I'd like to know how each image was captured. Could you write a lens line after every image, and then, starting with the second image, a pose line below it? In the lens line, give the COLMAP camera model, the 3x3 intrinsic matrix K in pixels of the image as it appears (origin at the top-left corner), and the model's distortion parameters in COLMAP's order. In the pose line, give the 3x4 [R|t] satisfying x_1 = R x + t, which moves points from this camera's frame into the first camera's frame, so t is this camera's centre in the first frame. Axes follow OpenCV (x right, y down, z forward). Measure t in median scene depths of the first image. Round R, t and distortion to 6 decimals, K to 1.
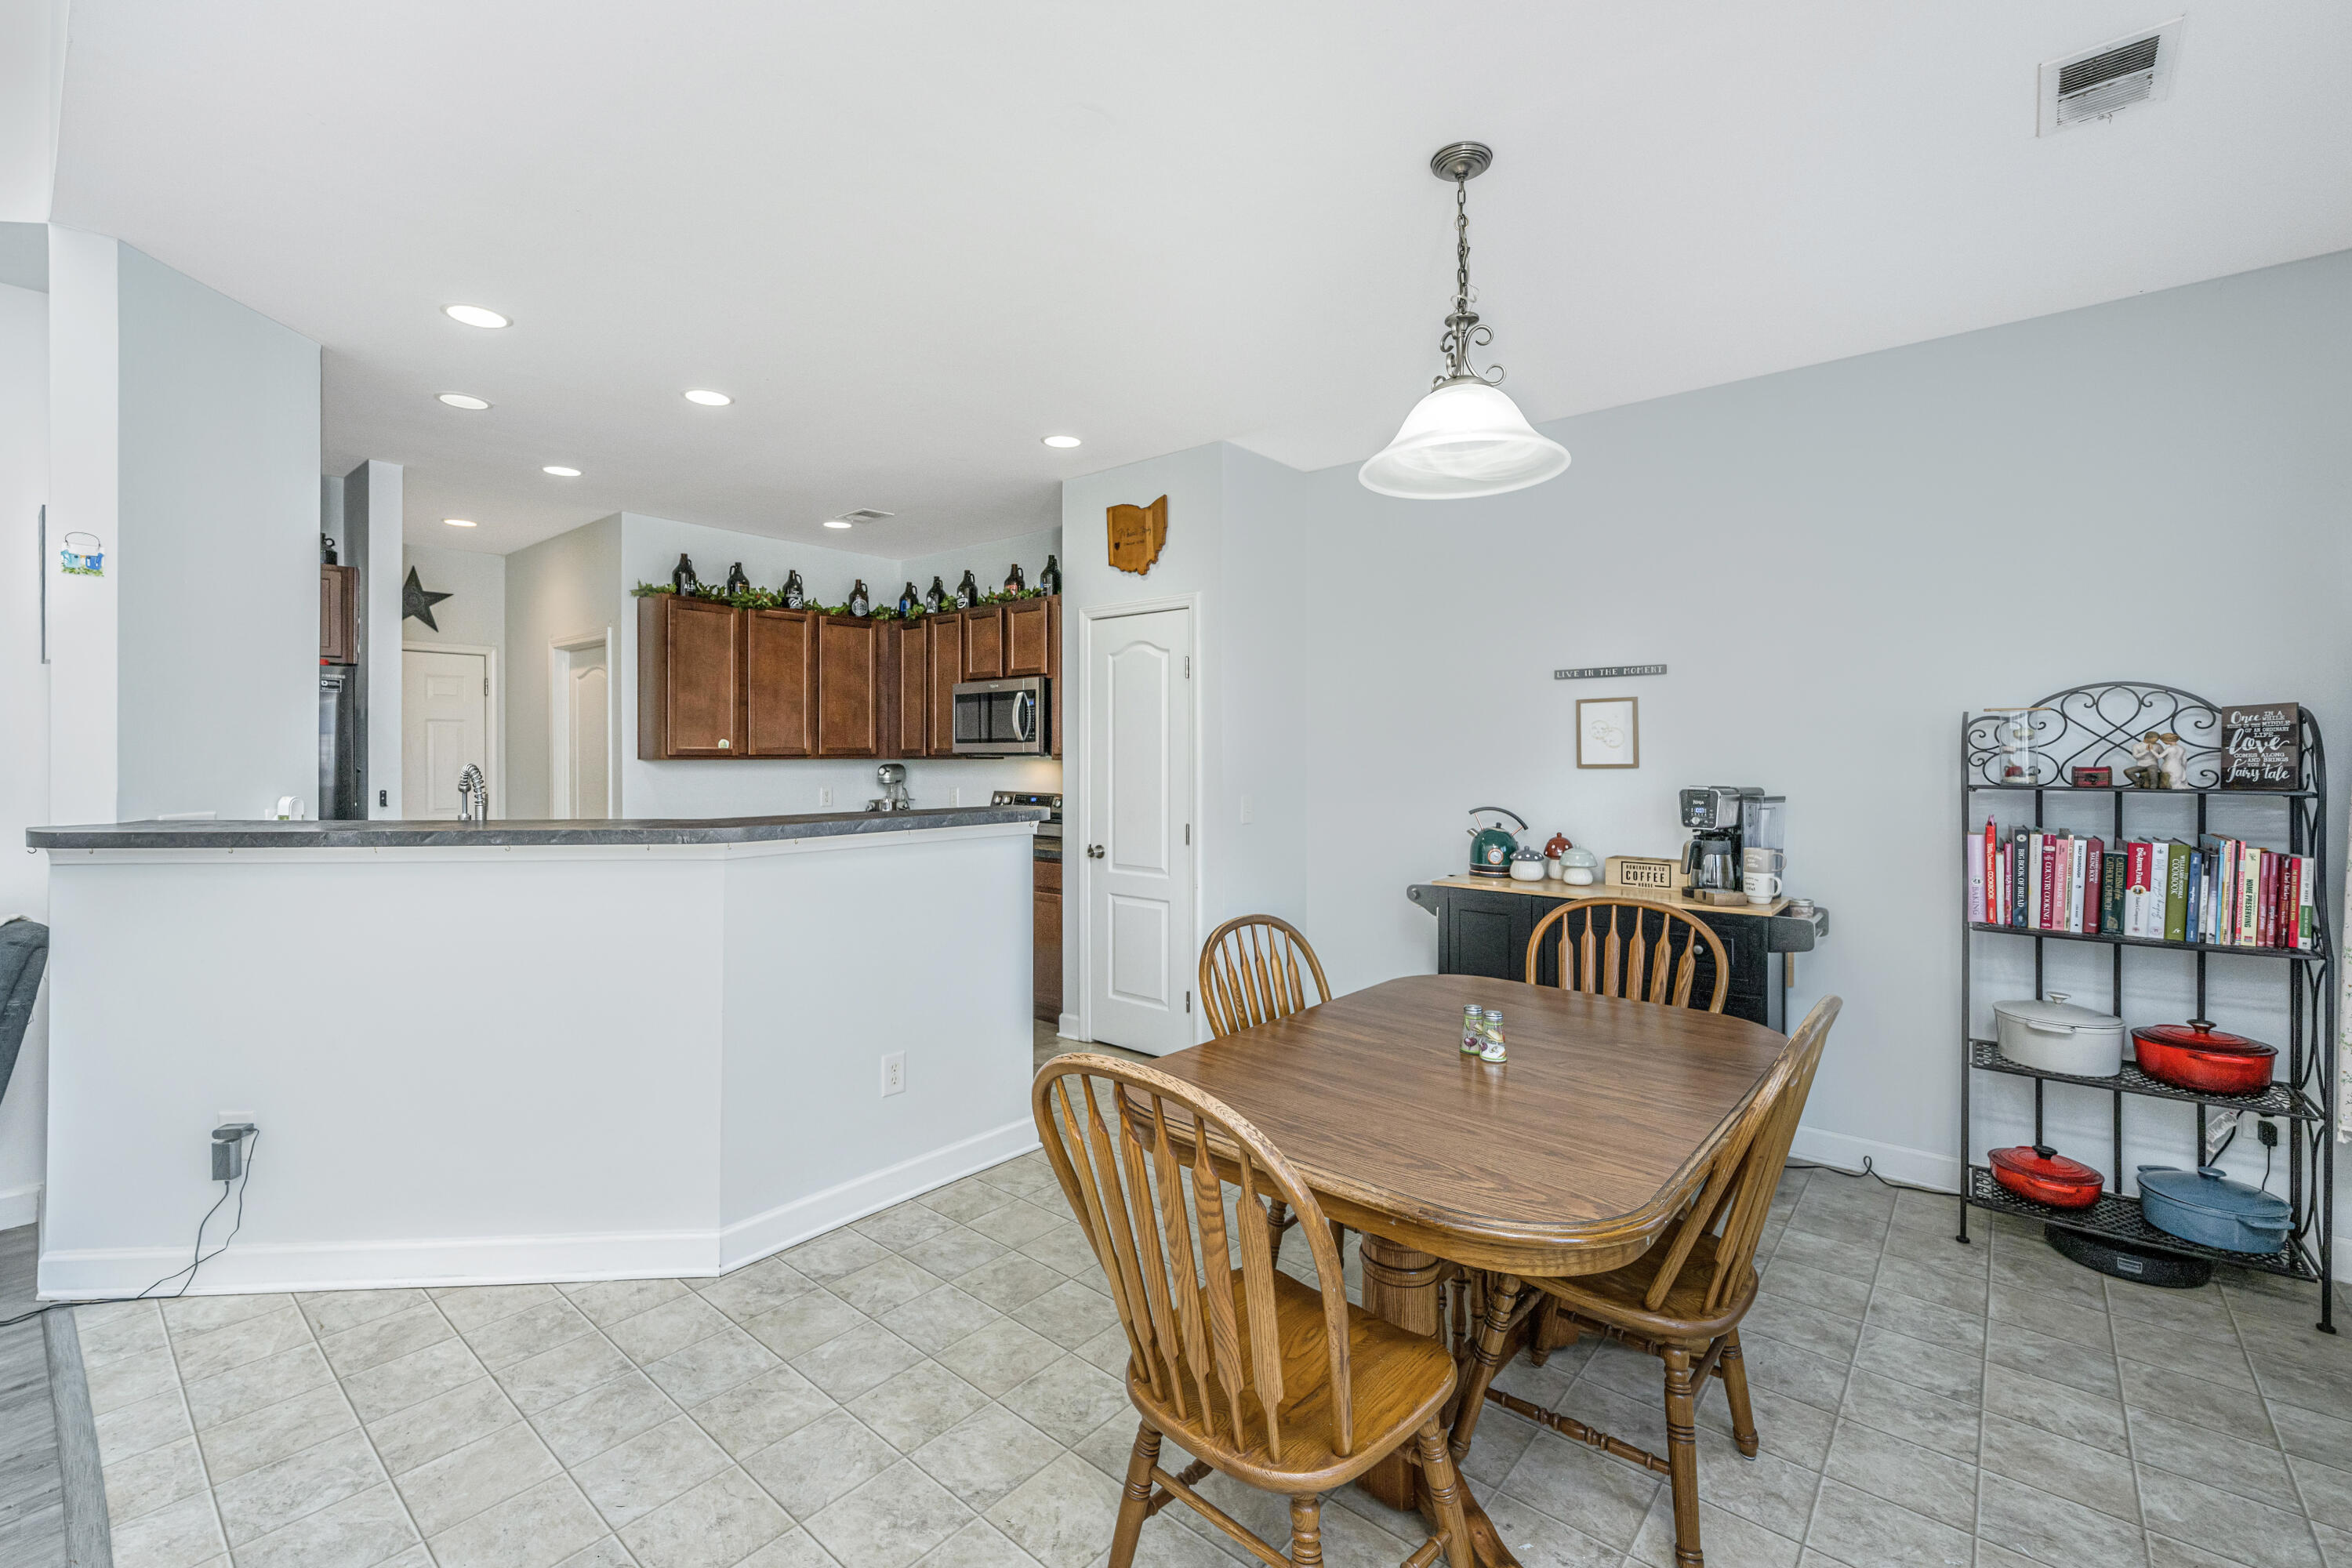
lens RADIAL K [[987.7, 0, 1159.2], [0, 987.7, 753.0], [0, 0, 1]] dist [0.001338, 0.000192]
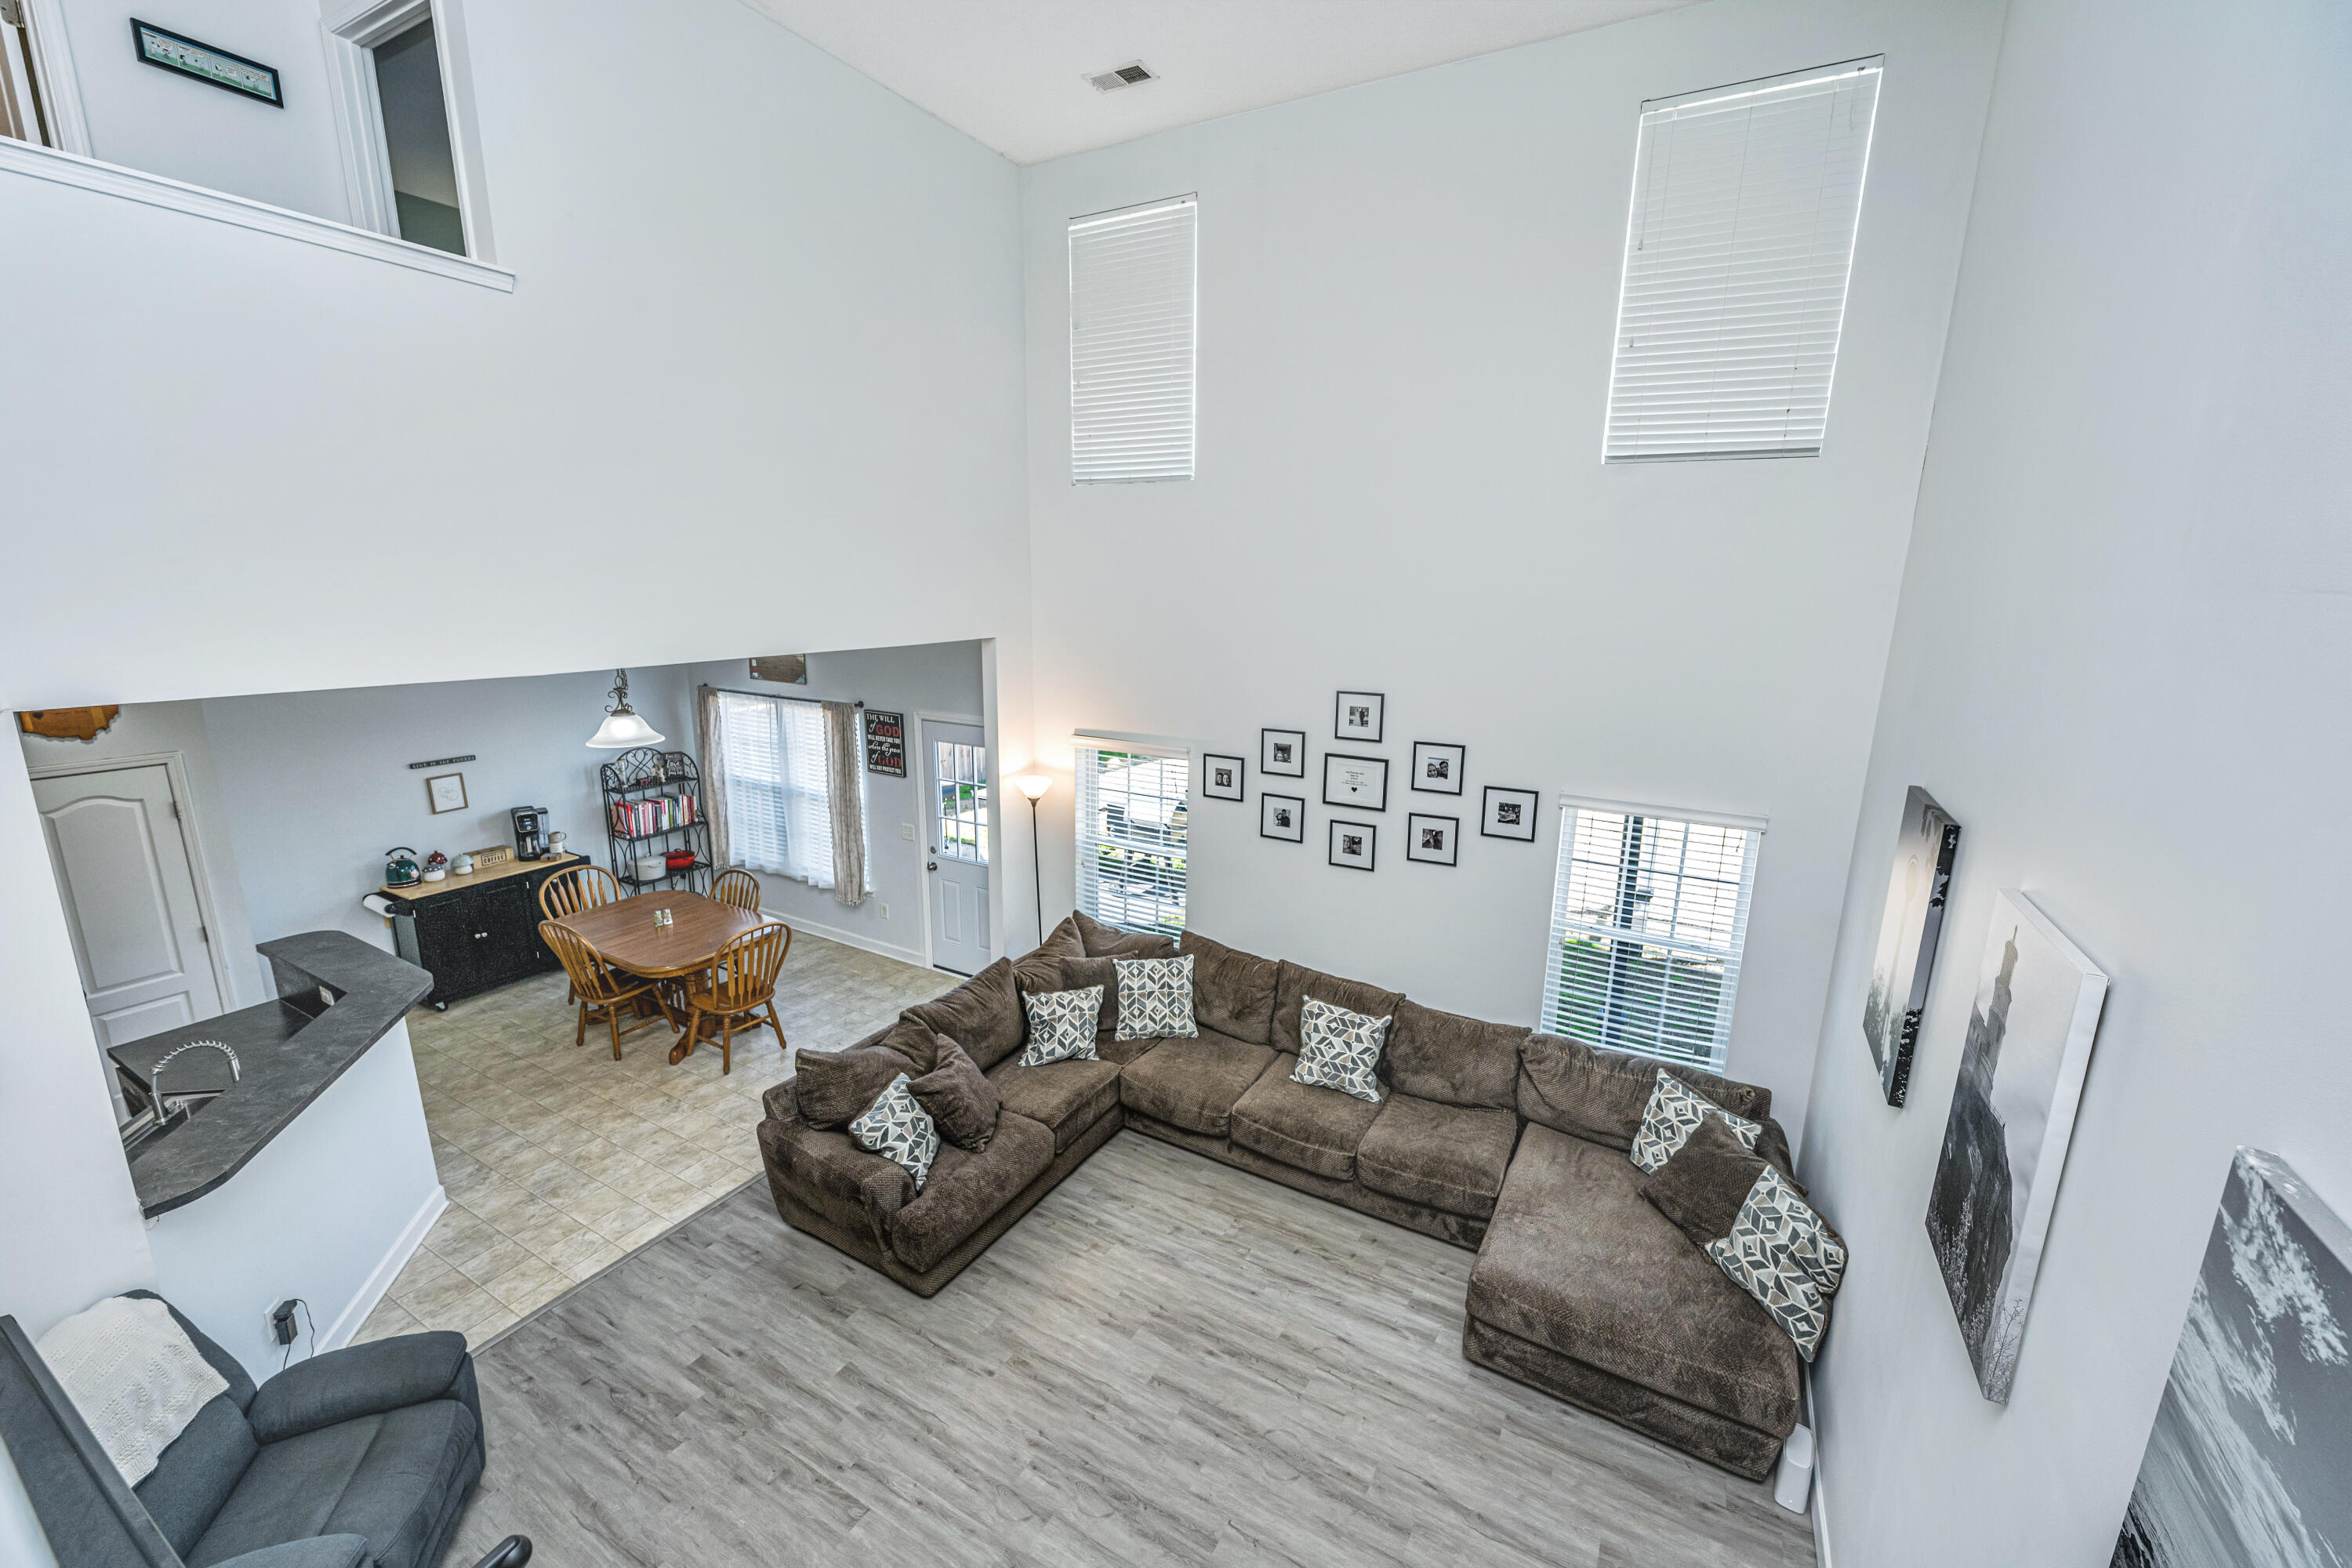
lens RADIAL K [[918.4, 0, 1165.9], [0, 918.4, 779.1], [0, 0, 1]] dist [-0.000898, 0.000004]
pose [[-0.183619, -0.216082, 0.958954, -1.562055], [-0.016063, 0.976070, 0.216864, -0.473893], [-0.982866, 0.024417, -0.182696, -0.039503]]
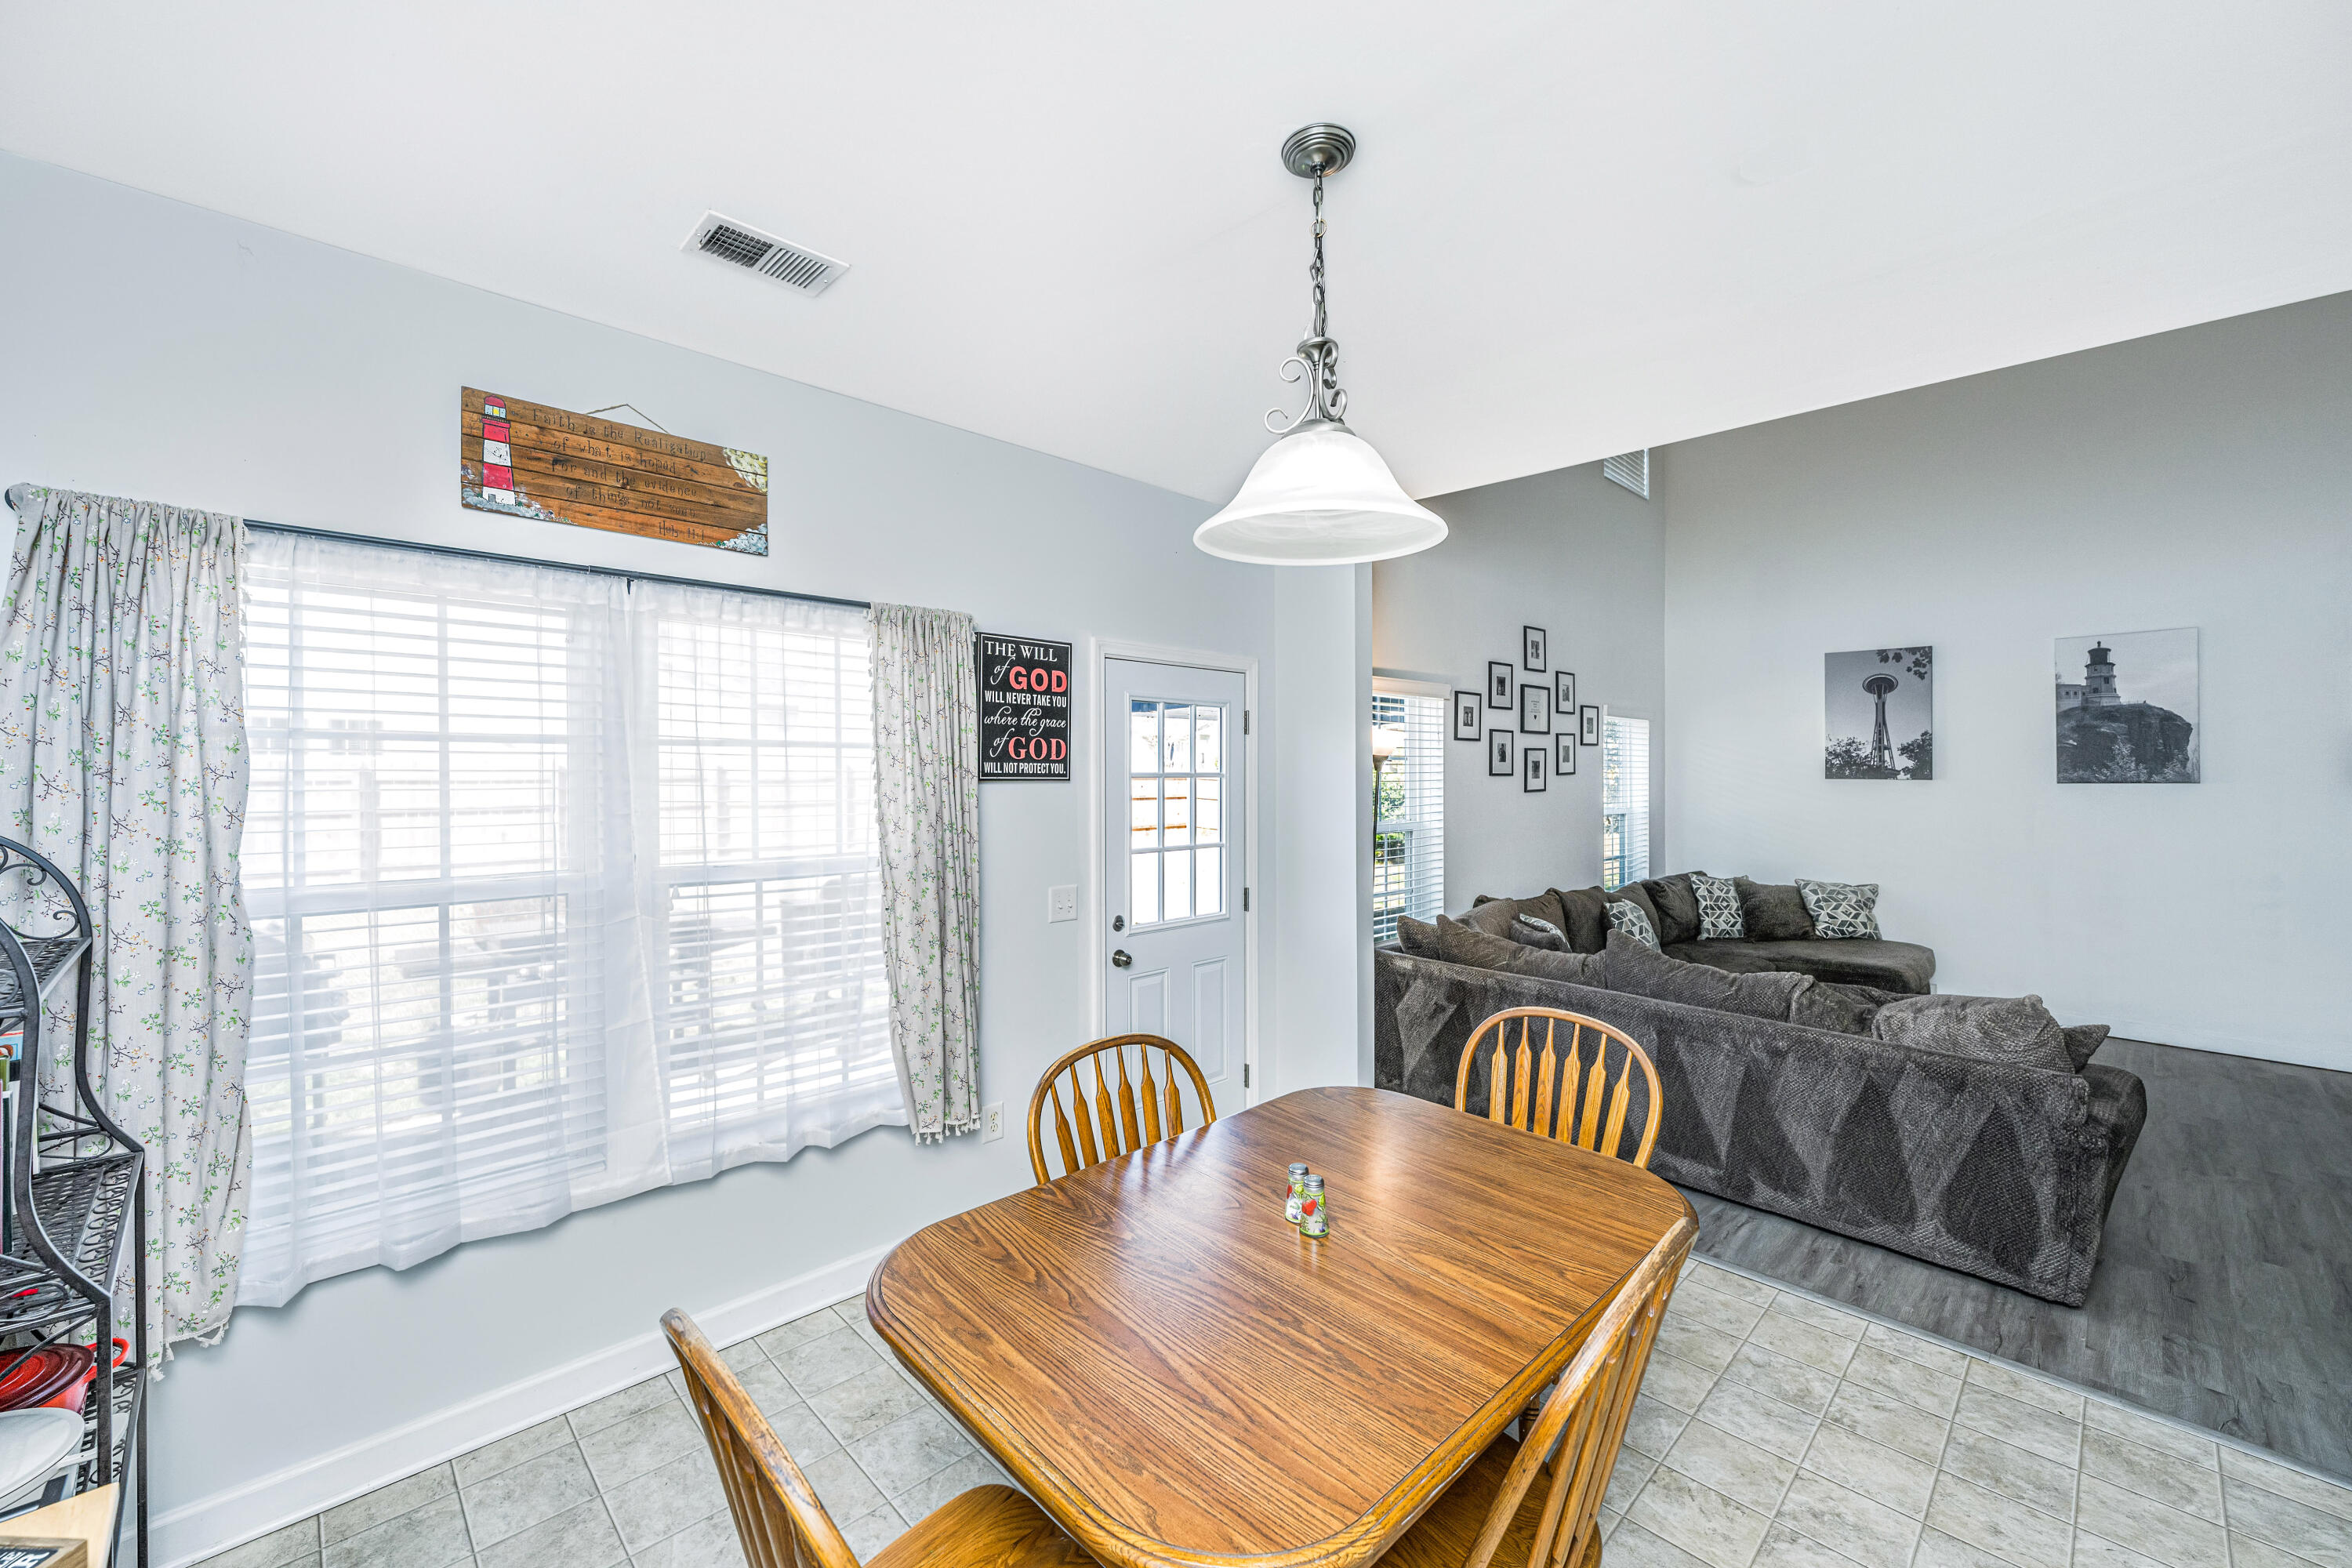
lens RADIAL K [[940.3, 0, 1172.2], [0, 940.3, 763.9], [0, 0, 1]] dist [-0.000181, 0.000143]
pose [[-0.995078, -0.008758, 0.098707, 0.213799], [-0.009168, 0.999951, -0.003708, -0.059931], [-0.098670, -0.004594, -0.995110, 1.069786]]
